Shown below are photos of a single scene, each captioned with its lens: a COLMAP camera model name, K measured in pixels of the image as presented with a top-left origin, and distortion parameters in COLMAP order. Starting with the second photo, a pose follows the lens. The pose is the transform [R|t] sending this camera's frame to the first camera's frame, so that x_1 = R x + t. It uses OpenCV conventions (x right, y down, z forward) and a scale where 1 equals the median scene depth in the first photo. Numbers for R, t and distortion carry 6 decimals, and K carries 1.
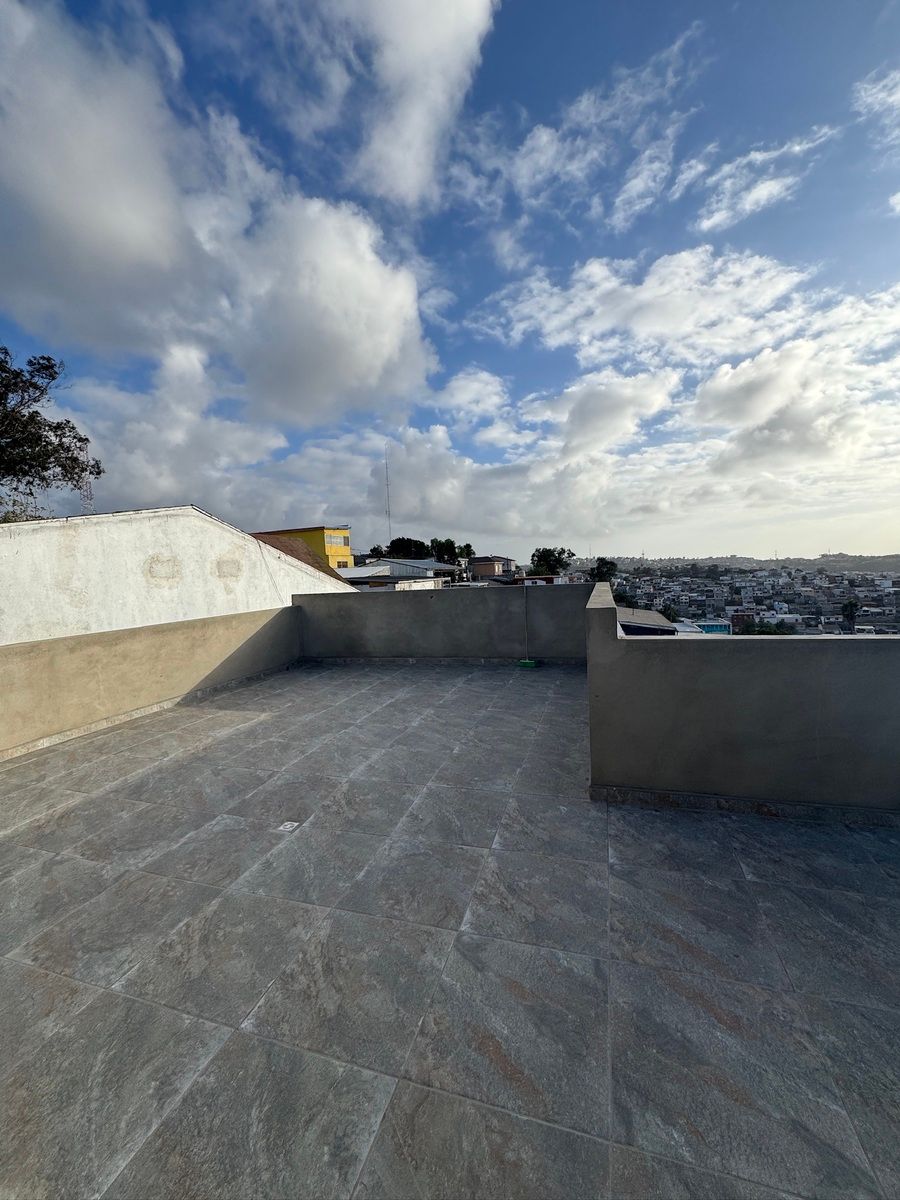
lens RADIAL K [[477.2, 0, 450.0], [0, 477.2, 600.0], [0, 0, 1]] dist [-0.001688, 0.000320]
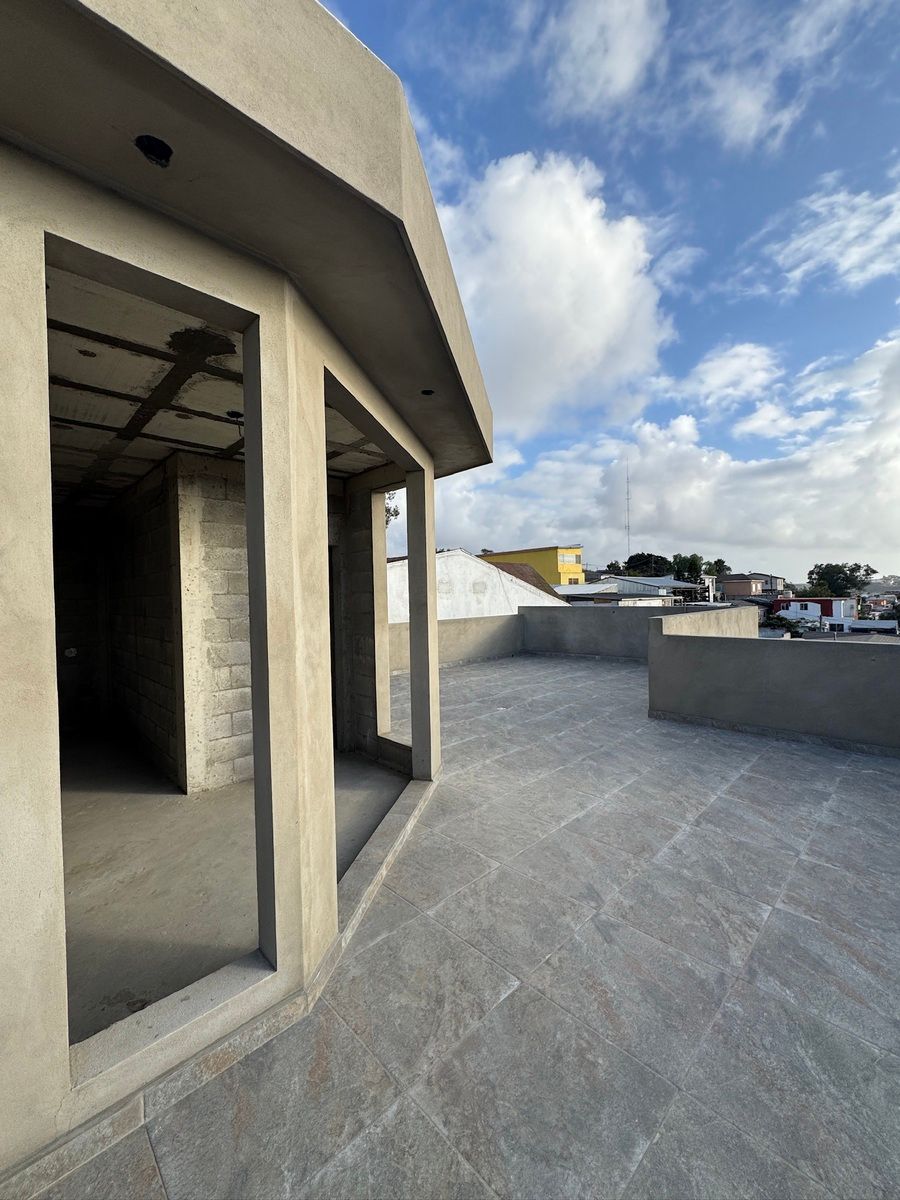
lens RADIAL K [[477.2, 0, 450.0], [0, 477.2, 600.0], [0, 0, 1]] dist [-0.001688, 0.000320]
pose [[0.883433, 0.034690, -0.467271, 0.184384], [-0.049005, 0.998627, -0.018514, 0.007705], [0.465987, 0.039255, 0.883920, -0.431742]]
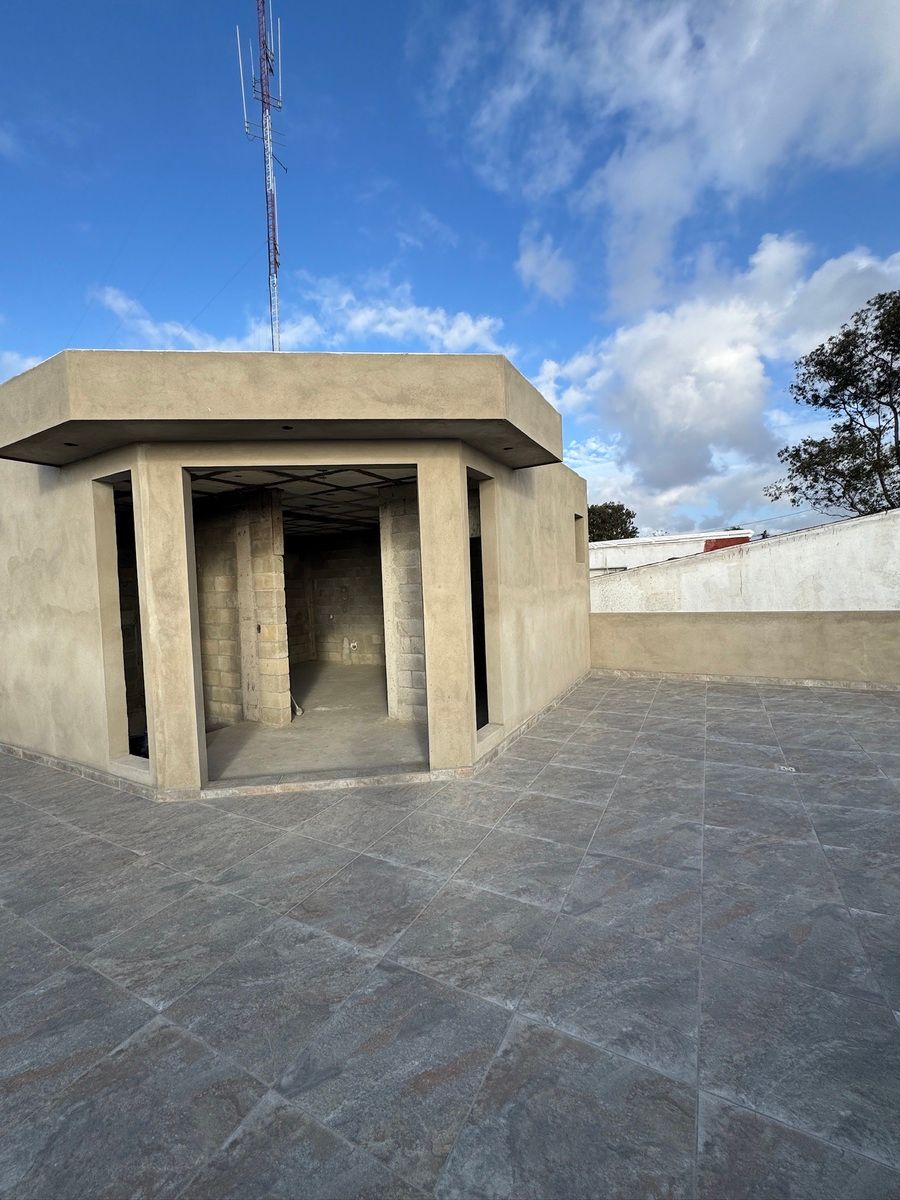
lens RADIAL K [[477.2, 0, 450.0], [0, 477.2, 600.0], [0, 0, 1]] dist [-0.001688, 0.000320]
pose [[-0.182789, 0.090023, -0.979022, 0.418796], [-0.008174, 0.995625, 0.093076, -0.040528], [0.983118, 0.025015, -0.181254, 0.120983]]
